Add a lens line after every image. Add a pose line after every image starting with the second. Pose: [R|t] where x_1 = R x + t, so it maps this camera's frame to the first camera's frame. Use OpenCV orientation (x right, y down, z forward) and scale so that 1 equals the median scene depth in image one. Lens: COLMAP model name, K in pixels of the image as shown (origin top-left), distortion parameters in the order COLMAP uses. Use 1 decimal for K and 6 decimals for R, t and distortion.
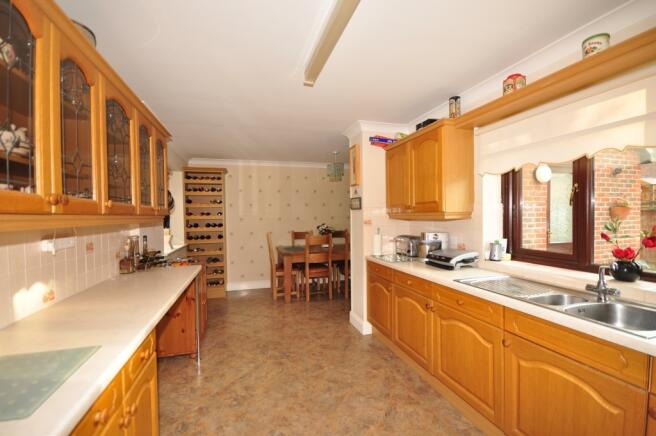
lens RADIAL K [[287.8, 0, 327.6], [0, 287.8, 217.2], [0, 0, 1]] dist [0.001491, 0.000237]
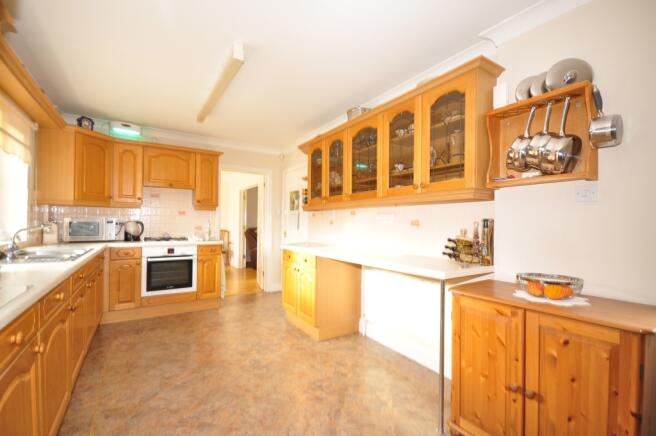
lens RADIAL K [[287.8, 0, 328.2], [0, 287.8, 220.8], [0, 0, 1]] dist [0.001491, 0.000237]
pose [[-0.960356, 0.003345, -0.278755, -0.075034], [0.000630, 0.999952, 0.009828, 0.069021], [0.278774, 0.009262, -0.960312, 1.781713]]
